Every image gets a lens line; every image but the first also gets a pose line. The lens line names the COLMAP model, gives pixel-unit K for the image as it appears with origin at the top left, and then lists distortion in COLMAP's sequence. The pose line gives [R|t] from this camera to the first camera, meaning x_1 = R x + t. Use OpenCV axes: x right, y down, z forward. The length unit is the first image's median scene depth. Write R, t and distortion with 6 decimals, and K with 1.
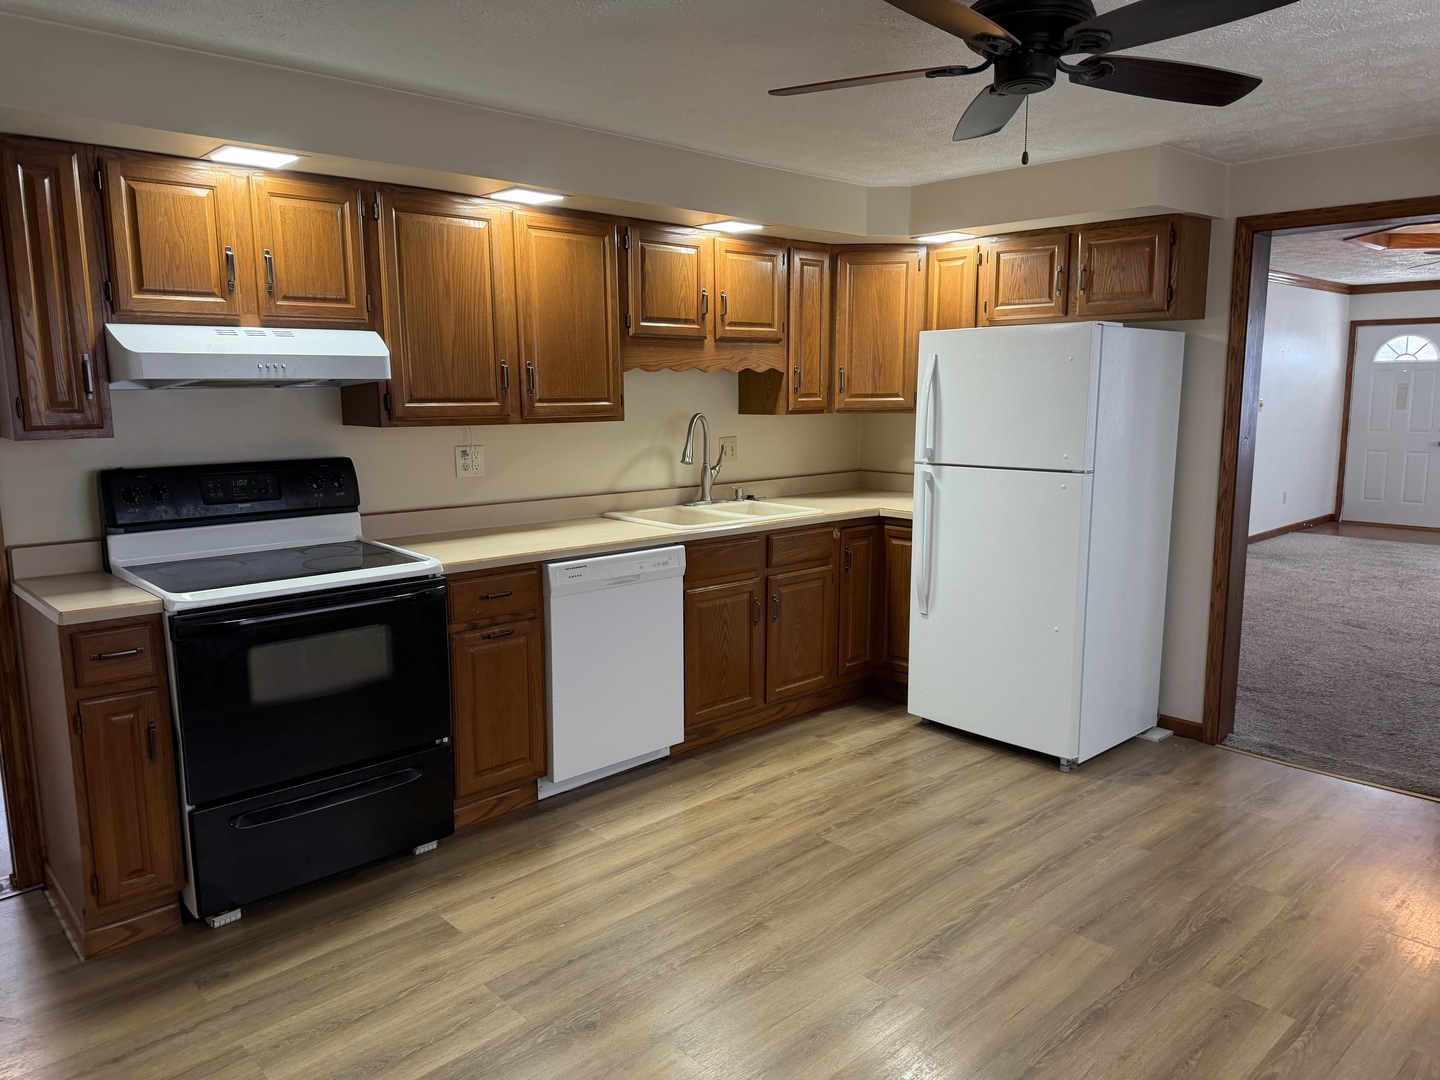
lens RADIAL K [[1023.4, 0, 720.0], [0, 1023.4, 540.0], [0, 0, 1]] dist [0.134740, -0.179047]
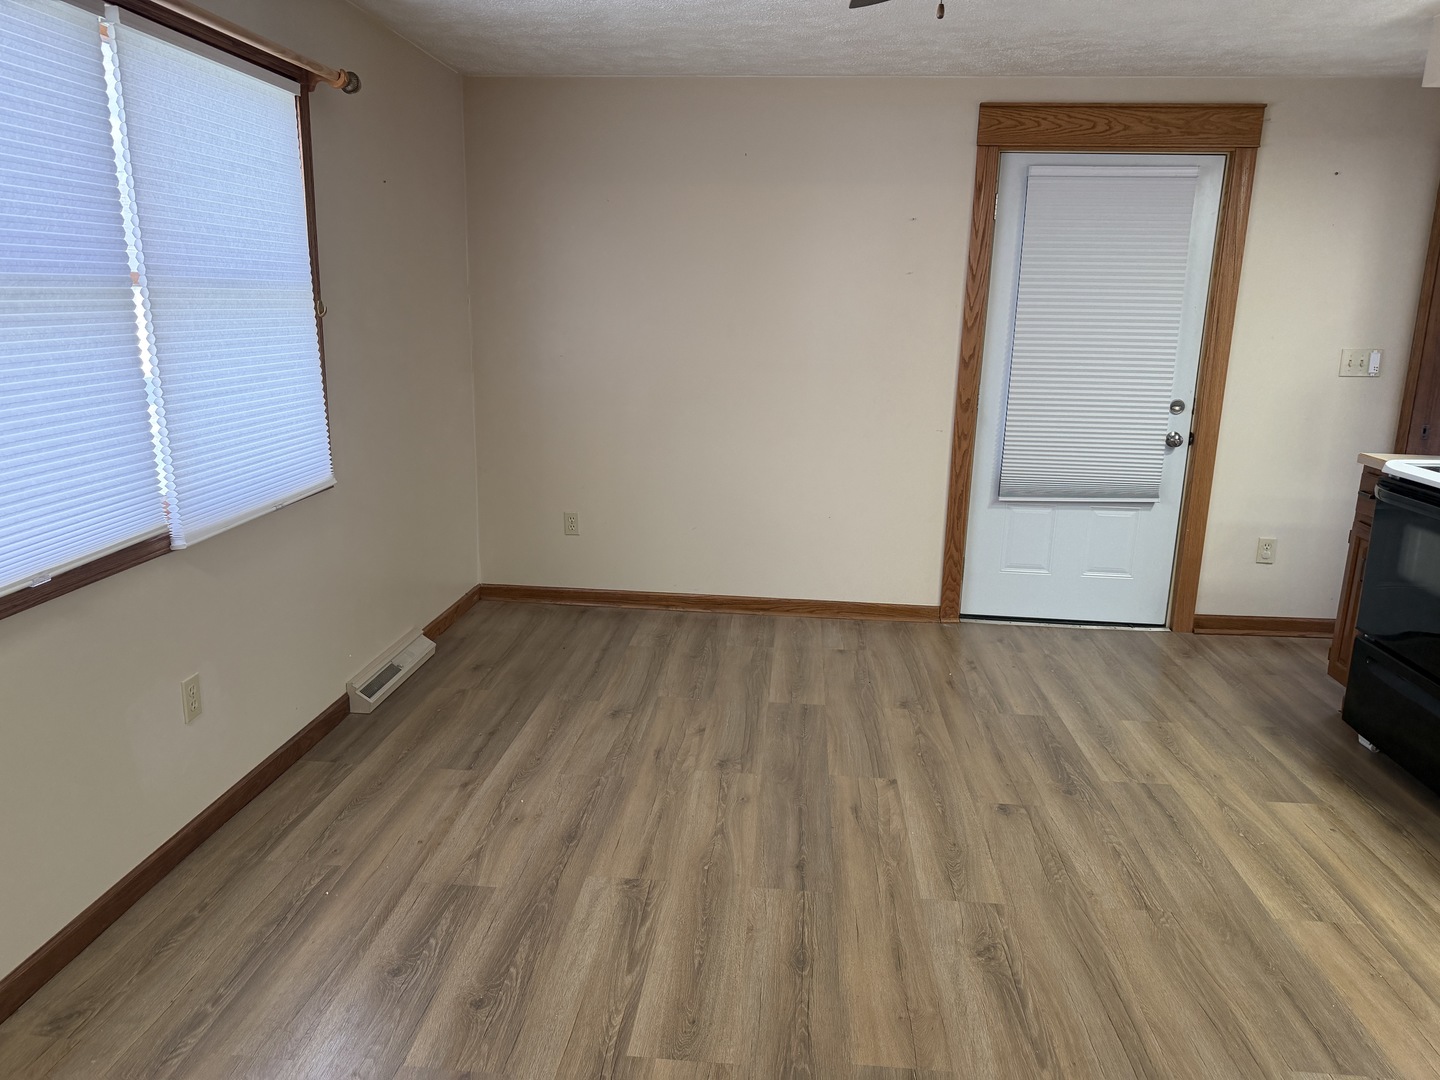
lens RADIAL K [[1020.4, 0, 720.0], [0, 1020.4, 540.0], [0, 0, 1]] dist [0.118278, -0.127441]
pose [[-0.746244, 0.139754, -0.650837, 0.877323], [-0.118297, 0.934309, 0.336263, -0.180154], [0.655077, 0.327926, -0.680690, 1.329151]]
